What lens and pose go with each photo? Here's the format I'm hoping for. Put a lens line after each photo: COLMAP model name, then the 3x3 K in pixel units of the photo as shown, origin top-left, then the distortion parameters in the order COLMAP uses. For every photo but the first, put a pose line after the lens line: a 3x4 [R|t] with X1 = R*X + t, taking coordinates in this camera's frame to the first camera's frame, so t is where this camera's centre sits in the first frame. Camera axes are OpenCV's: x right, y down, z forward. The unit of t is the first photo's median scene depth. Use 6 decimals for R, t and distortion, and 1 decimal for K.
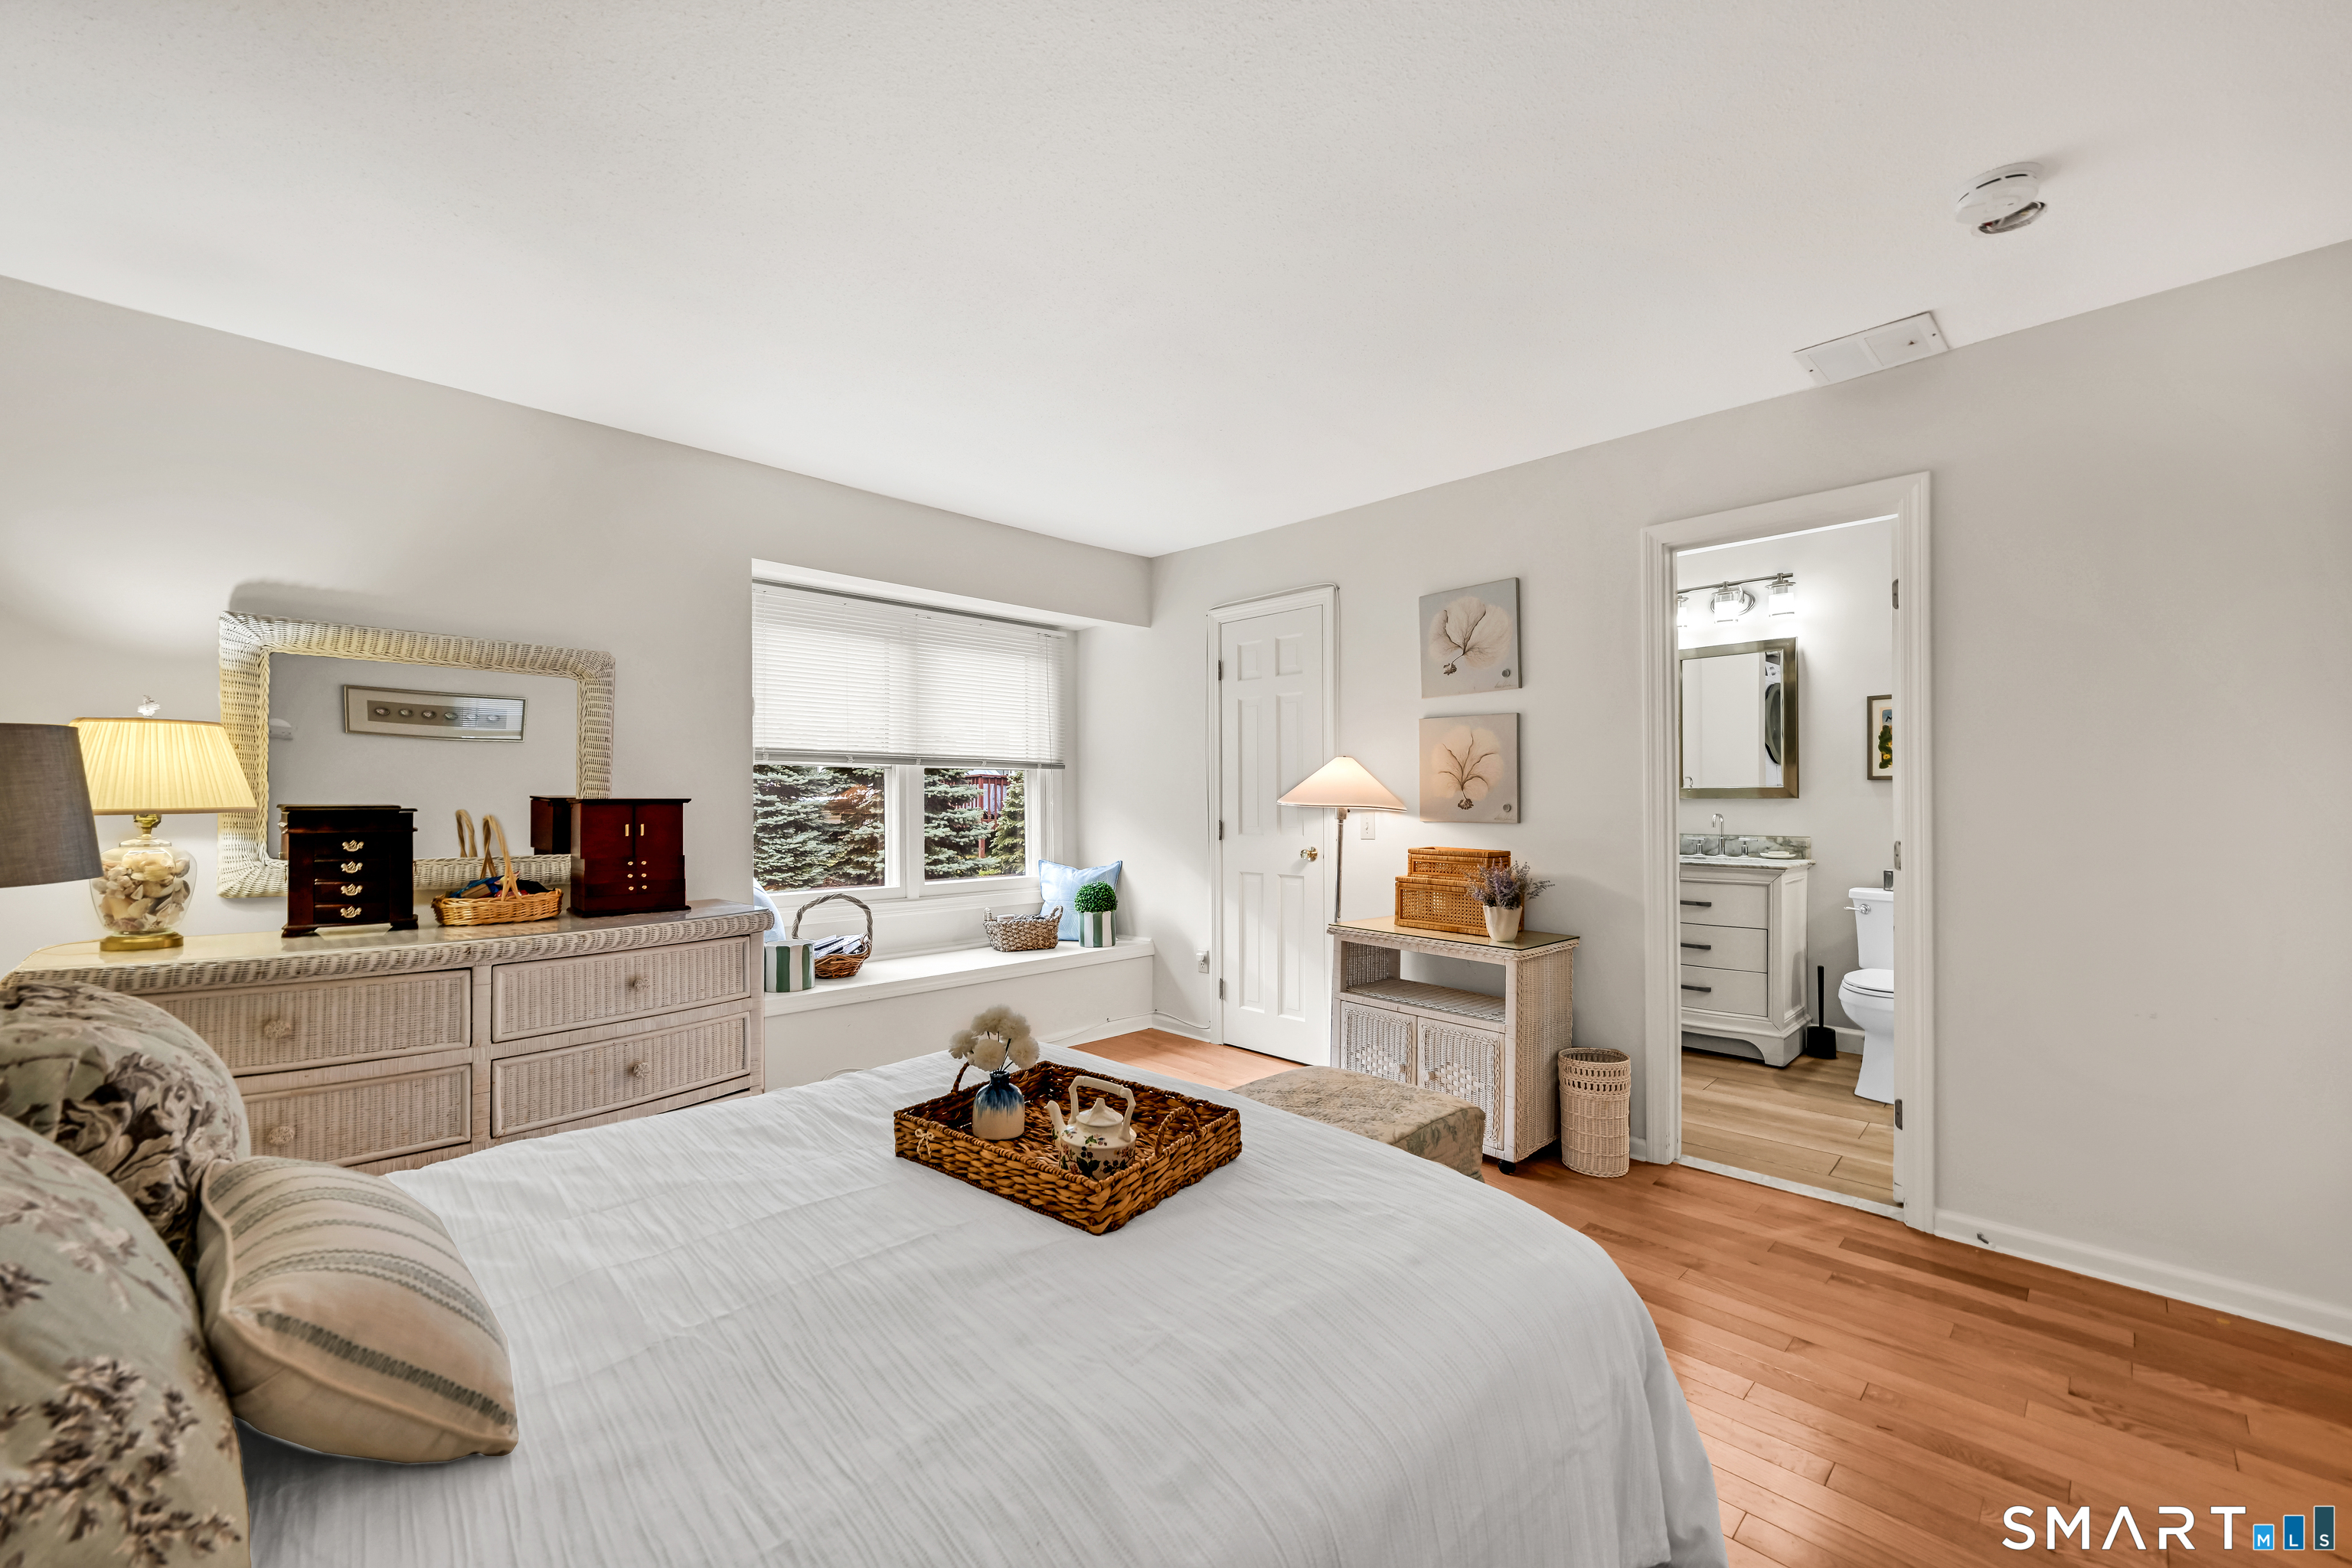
lens RADIAL K [[956.6, 0, 1151.8], [0, 956.6, 788.3], [0, 0, 1]] dist [-0.007690, -0.000030]
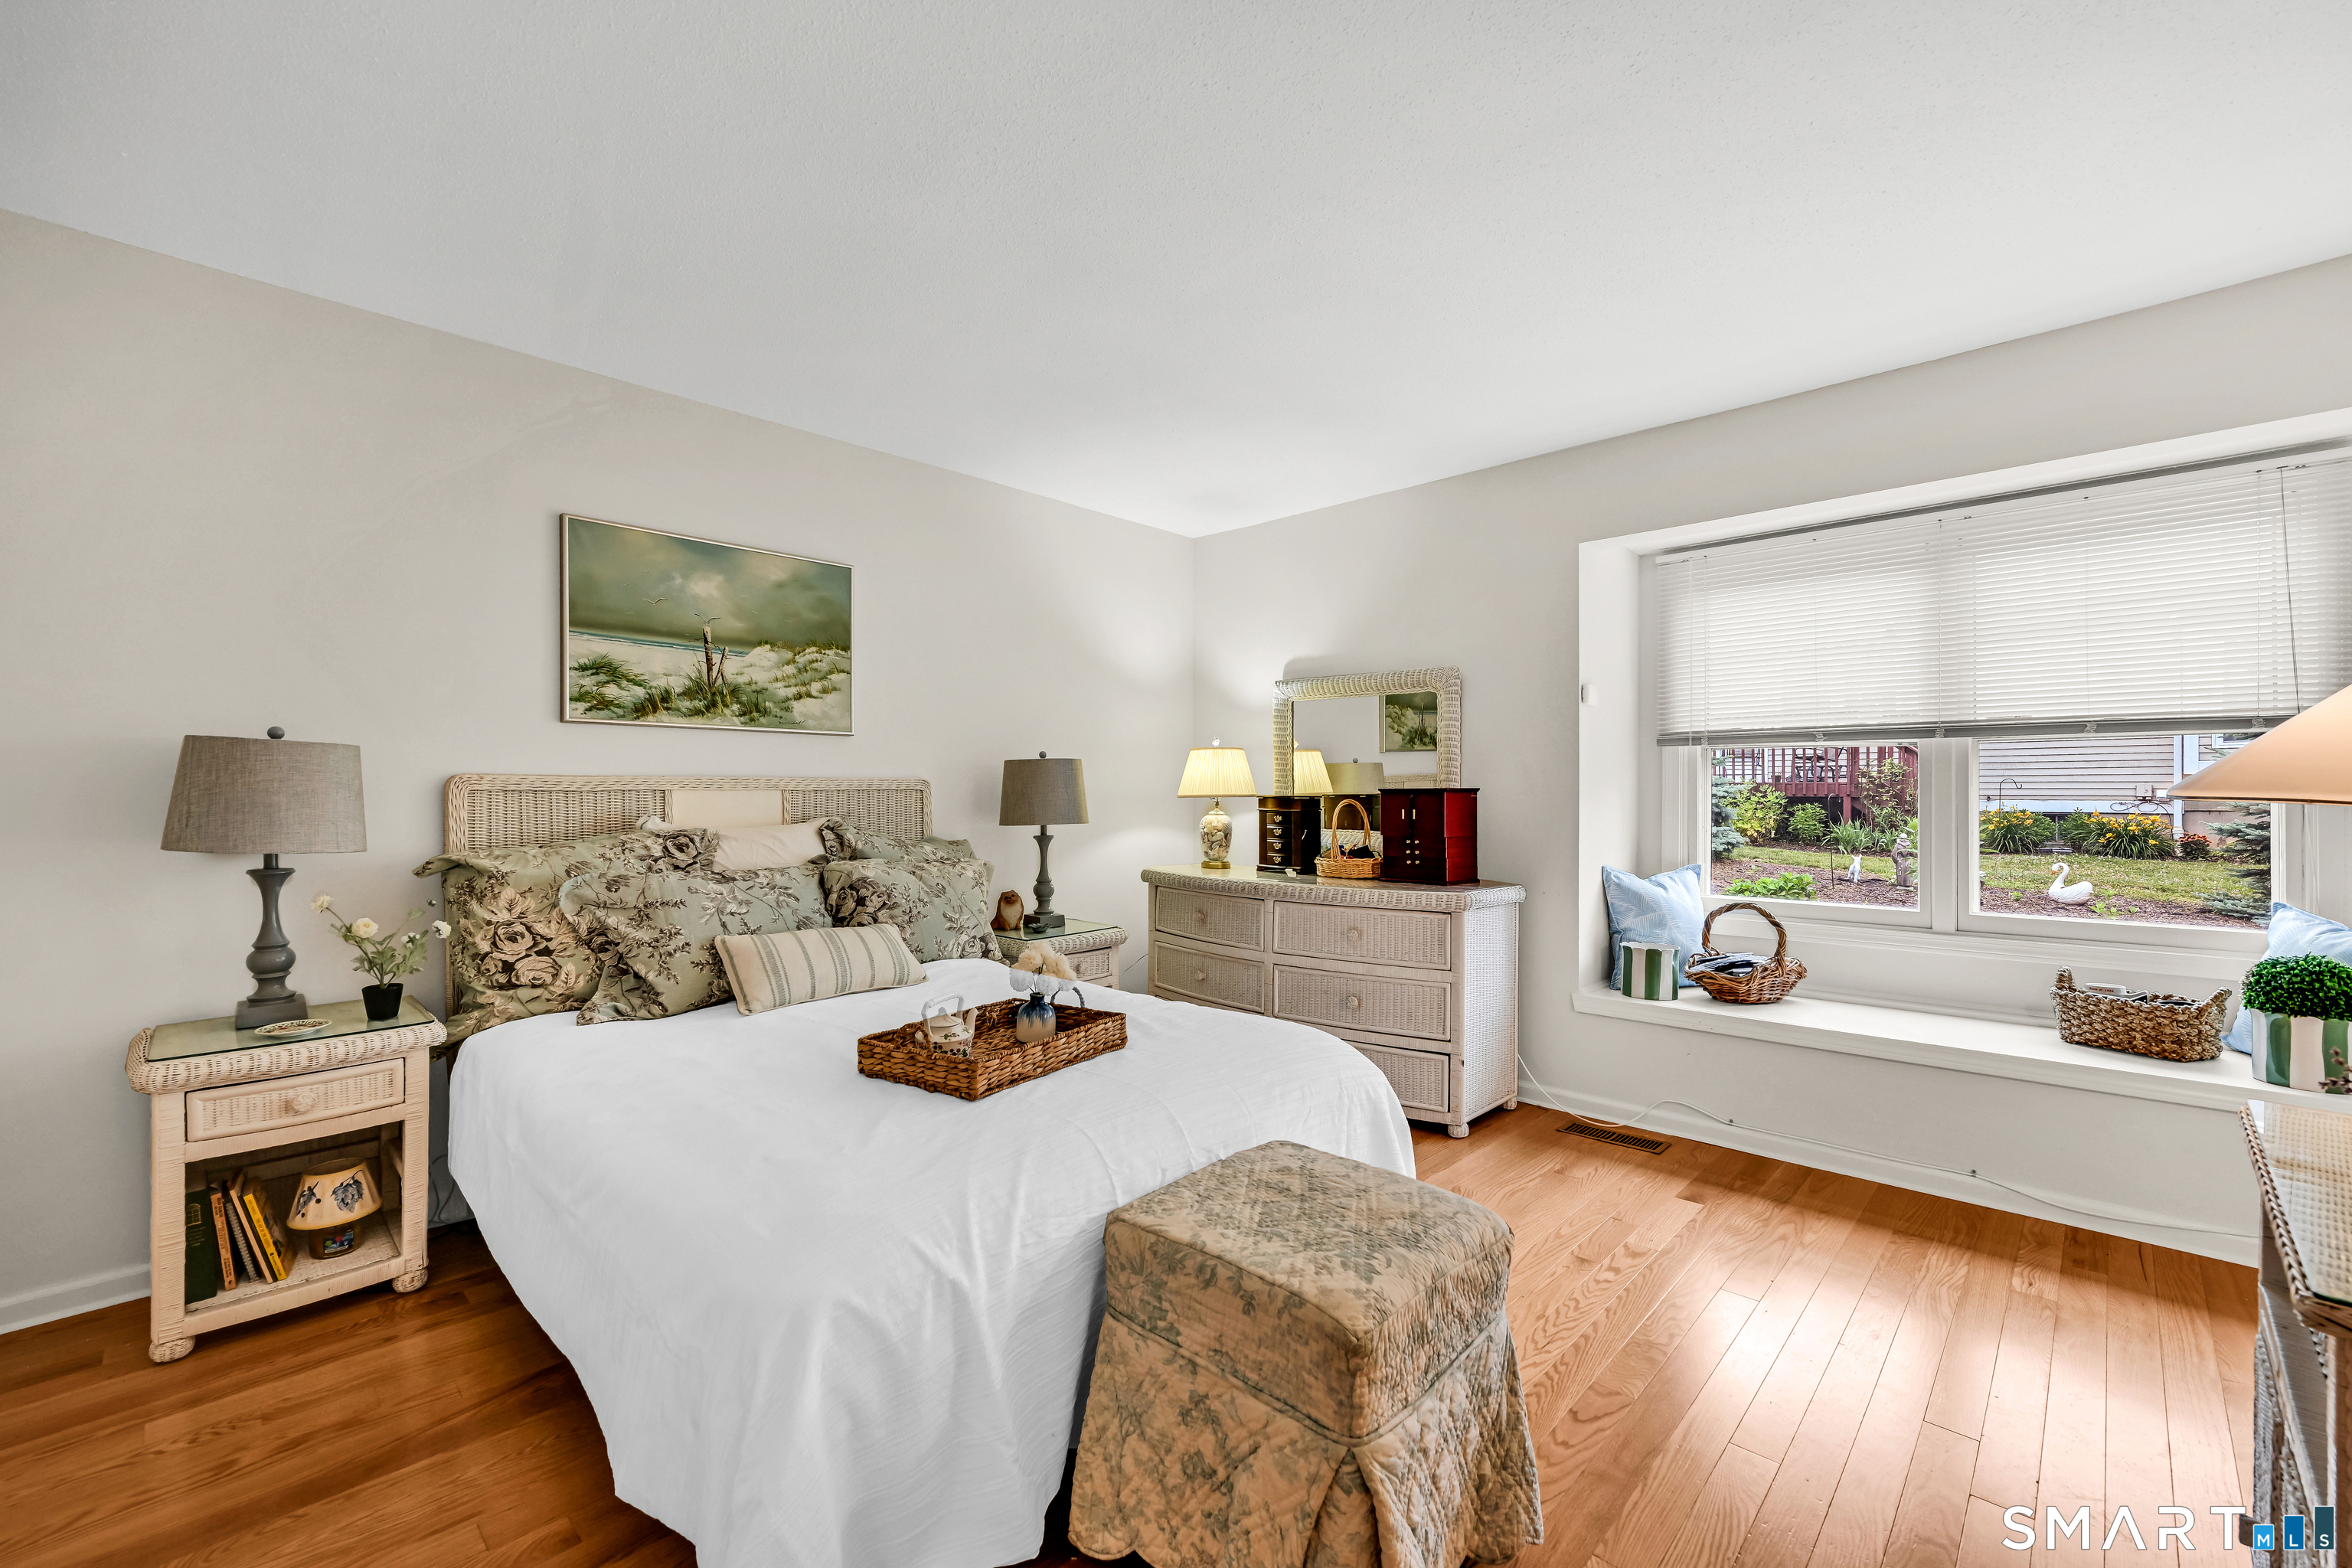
lens RADIAL K [[956.6, 0, 1160.8], [0, 956.6, 785.9], [0, 0, 1]] dist [-0.007690, -0.000030]
pose [[0.029725, -0.009300, -0.999515, 0.745648], [0.011771, 0.999891, -0.008953, 0.015857], [0.999489, -0.011499, 0.029831, 0.723537]]
